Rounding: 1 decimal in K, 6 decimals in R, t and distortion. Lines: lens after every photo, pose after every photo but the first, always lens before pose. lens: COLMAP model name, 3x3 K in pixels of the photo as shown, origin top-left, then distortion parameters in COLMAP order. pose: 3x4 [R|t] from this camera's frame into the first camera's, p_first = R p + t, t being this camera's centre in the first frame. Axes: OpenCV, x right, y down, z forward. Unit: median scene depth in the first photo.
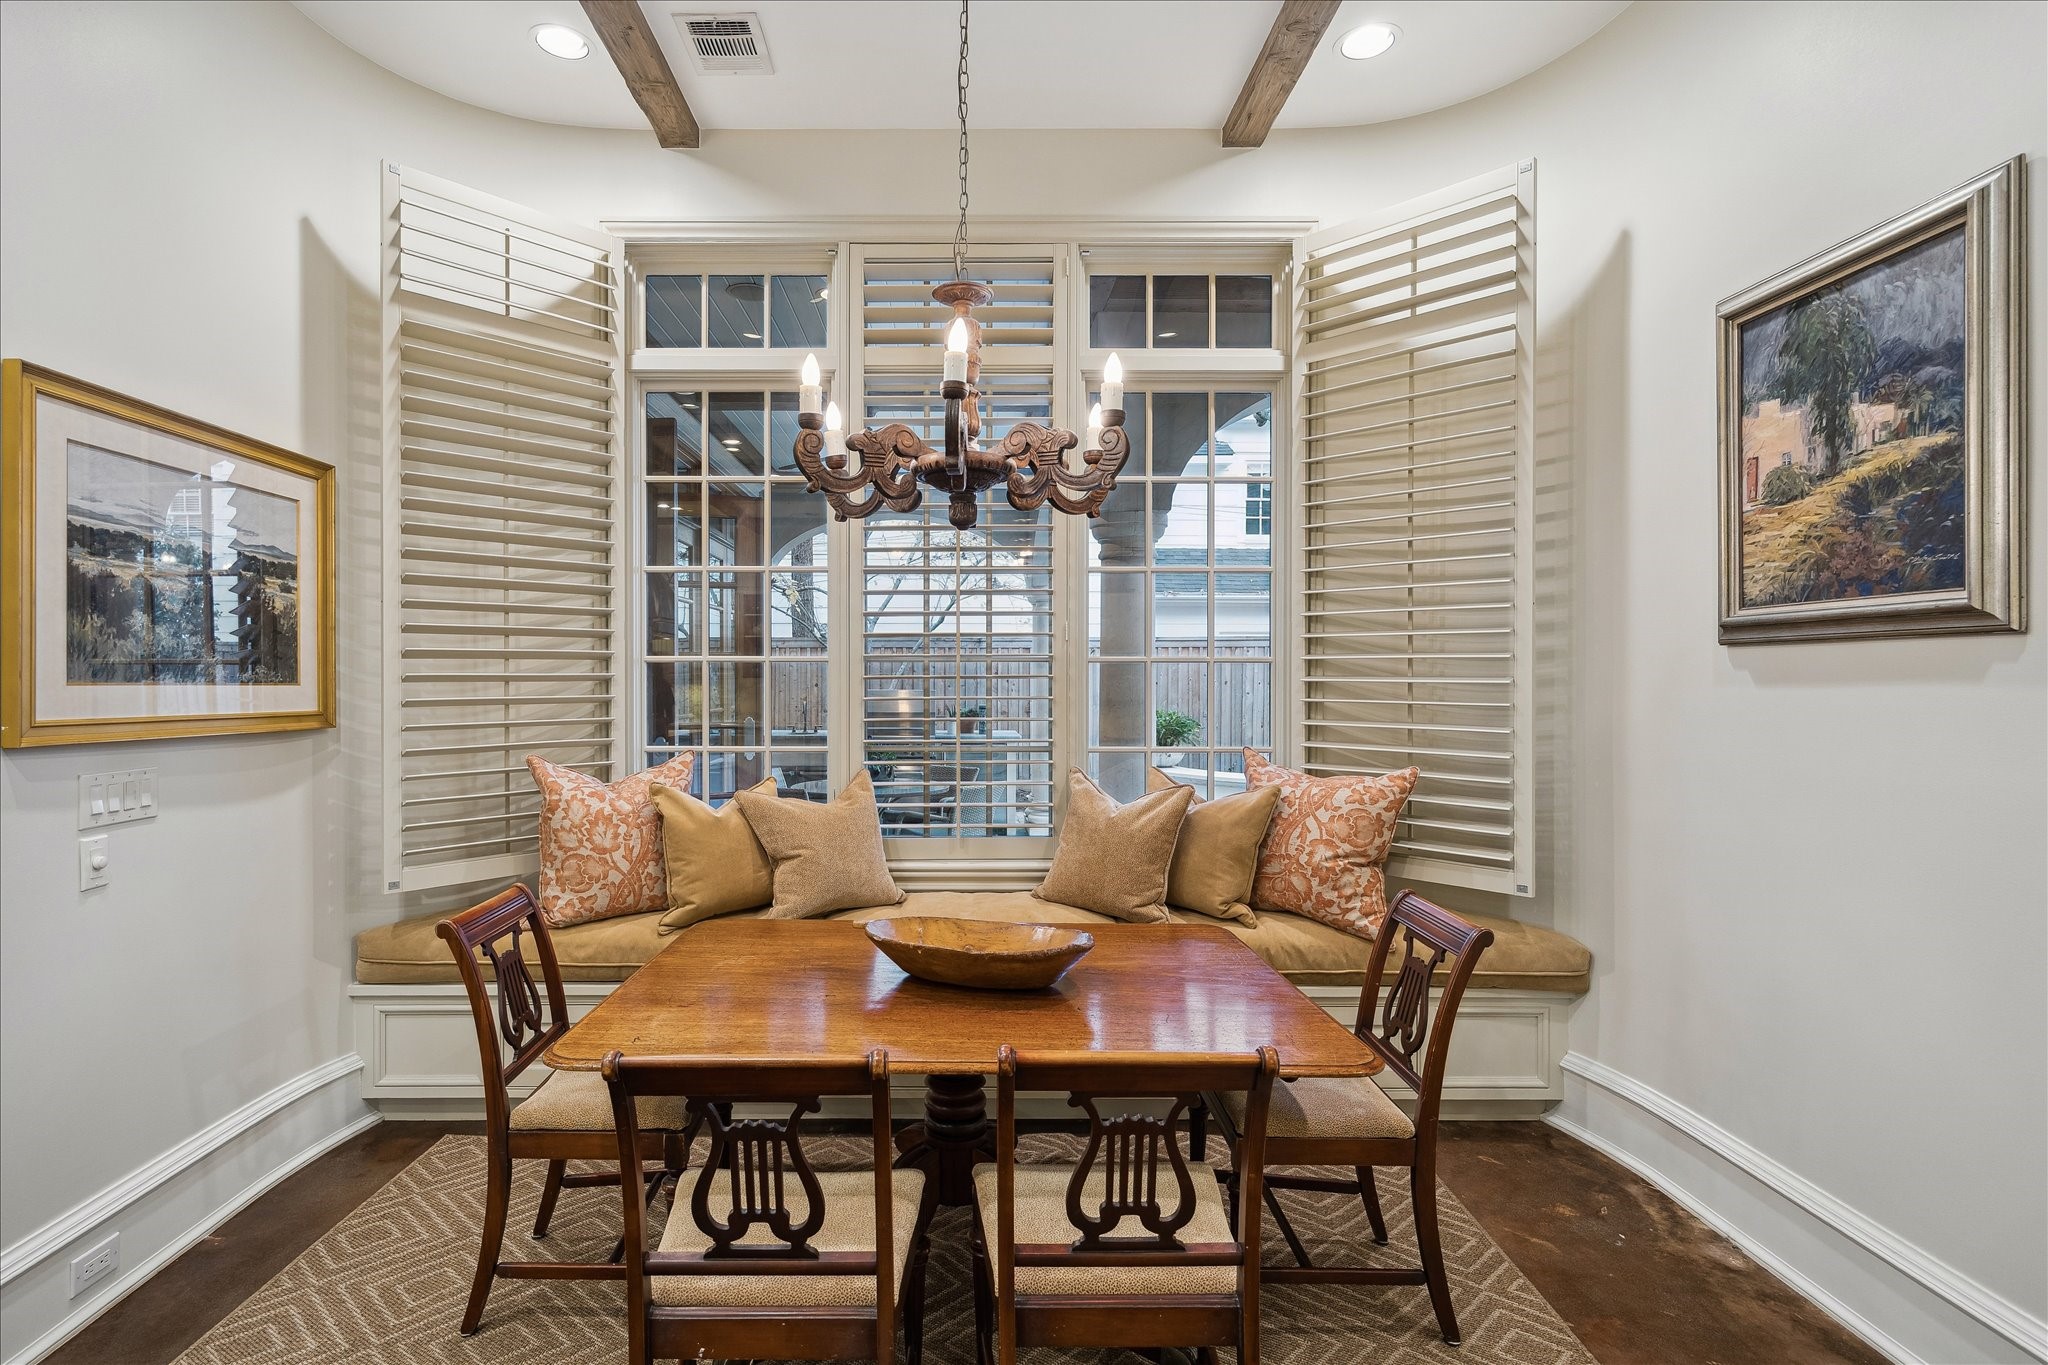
lens RADIAL K [[1001.3, 0, 1030.3], [0, 1001.3, 683.8], [0, 0, 1]] dist [0.001433, -0.000452]
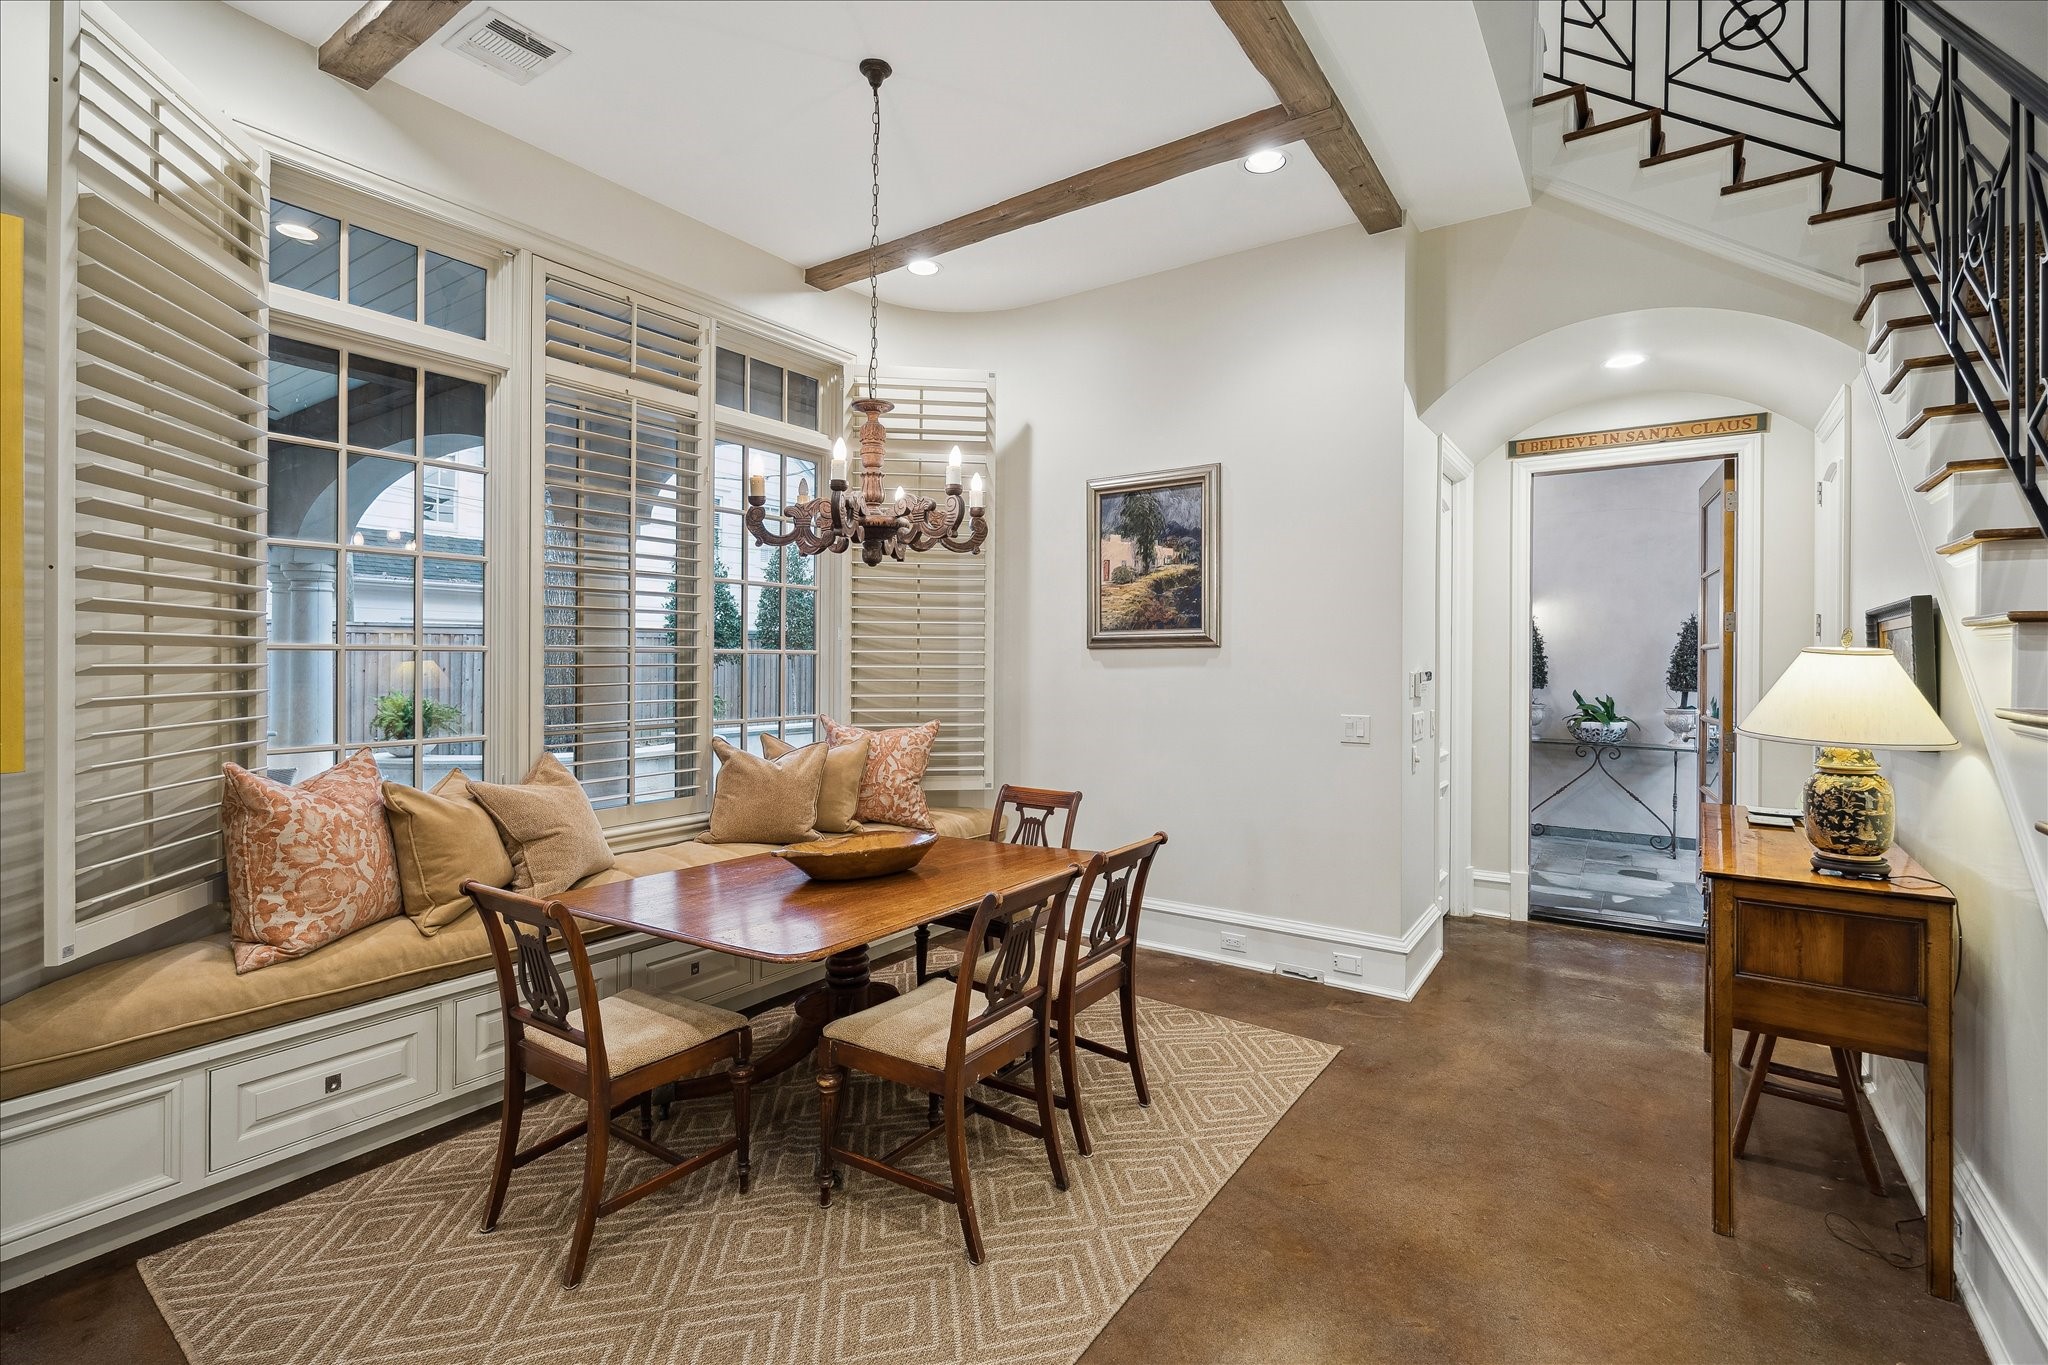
lens RADIAL K [[906.5, 0, 1017.9], [0, 906.5, 672.5], [0, 0, 1]] dist [0.013237, -0.000300]
pose [[0.584007, -0.010786, 0.811677, -0.752818], [0.007890, 0.999940, 0.007611, -0.004317], [-0.811710, 0.001960, 0.584057, 0.031682]]
